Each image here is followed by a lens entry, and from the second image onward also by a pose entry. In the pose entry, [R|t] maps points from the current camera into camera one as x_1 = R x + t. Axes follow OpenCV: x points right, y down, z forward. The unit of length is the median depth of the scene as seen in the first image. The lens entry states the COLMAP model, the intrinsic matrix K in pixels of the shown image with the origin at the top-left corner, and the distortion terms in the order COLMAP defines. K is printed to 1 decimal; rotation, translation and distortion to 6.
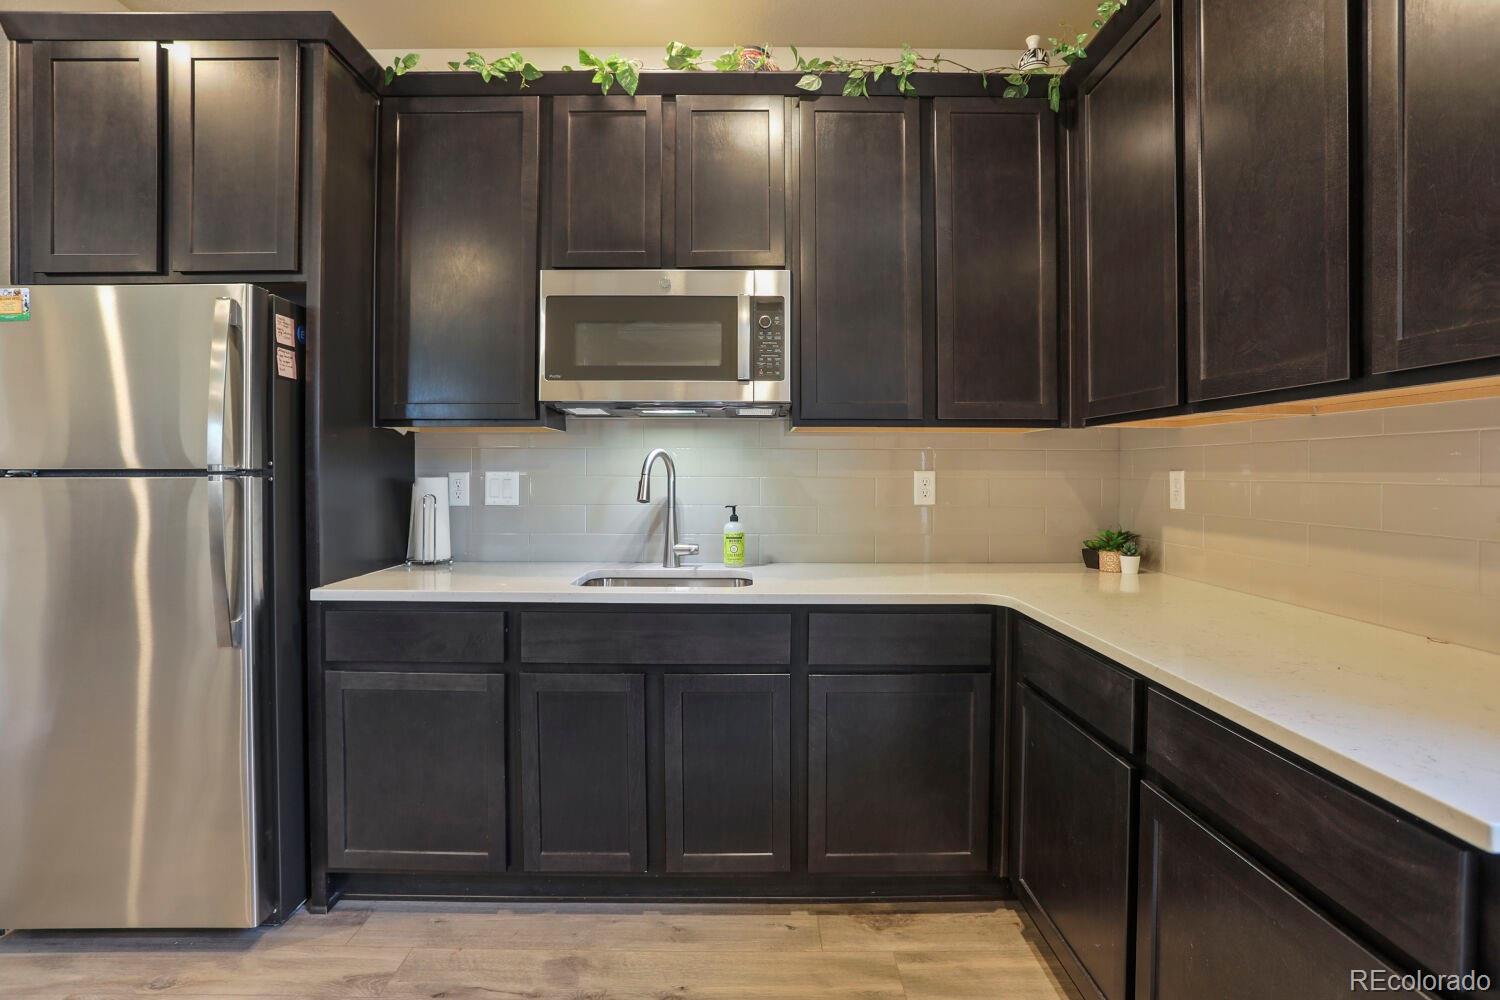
lens RADIAL K [[731.5, 0, 744.4], [0, 731.5, 465.2], [0, 0, 1]] dist [-0.044242, 0.017767]
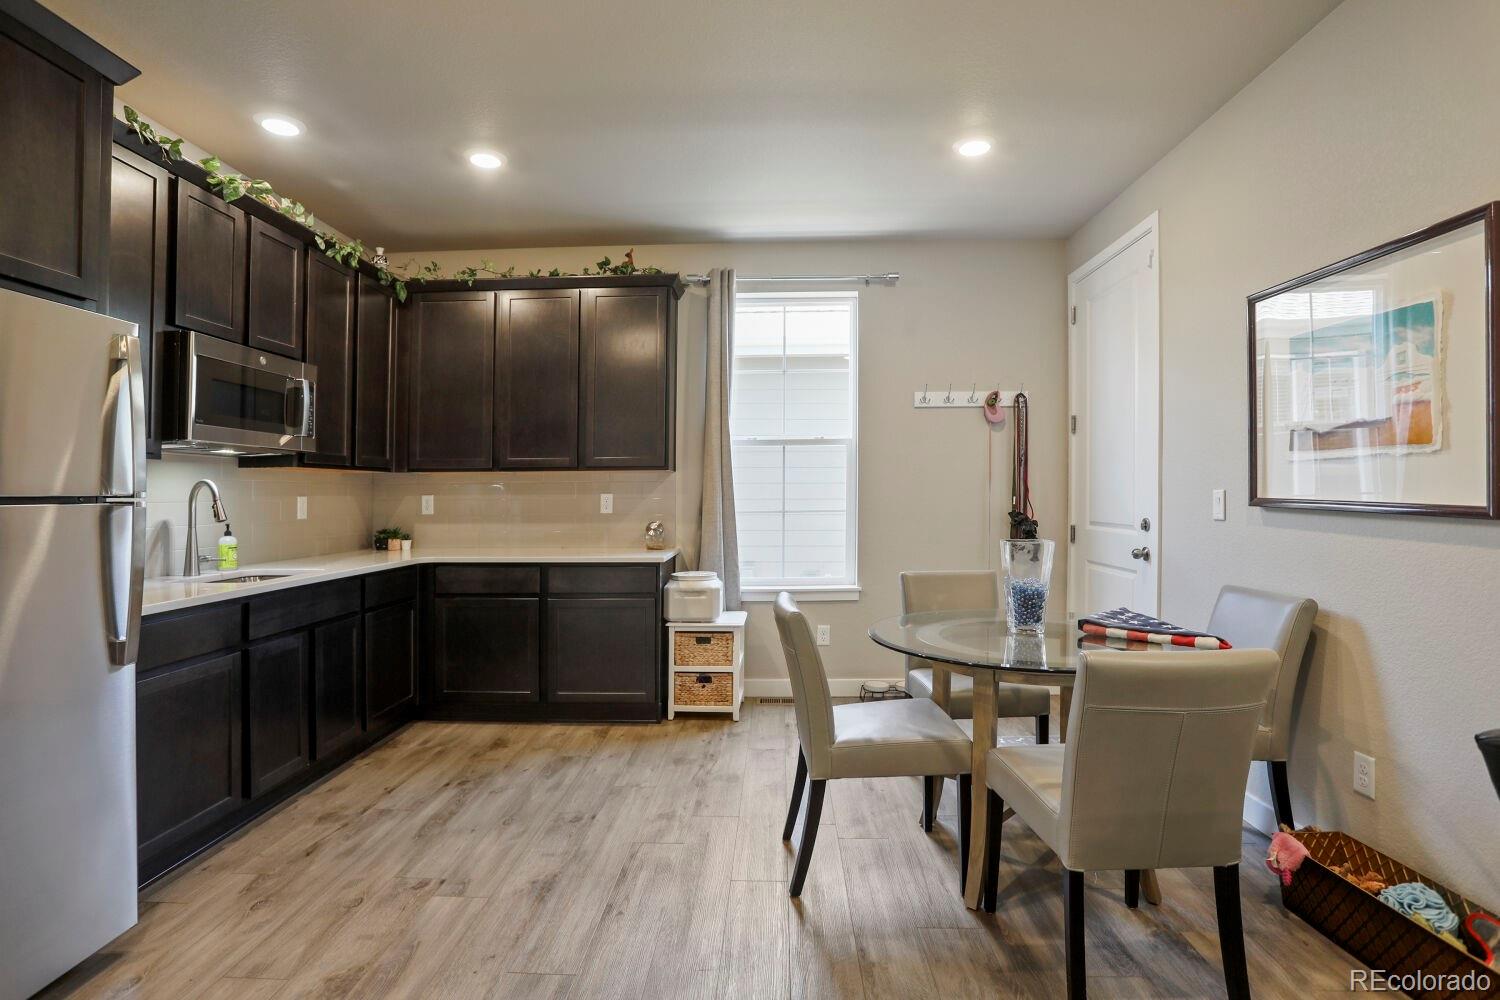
lens RADIAL K [[731.5, 0, 751.3], [0, 731.5, 495.5], [0, 0, 1]] dist [-0.044242, 0.017767]
pose [[0.034508, -0.002847, 0.999400, -1.395419], [-0.001075, 0.999995, 0.002886, 0.001064], [-0.999404, -0.001174, 0.034504, 0.031812]]
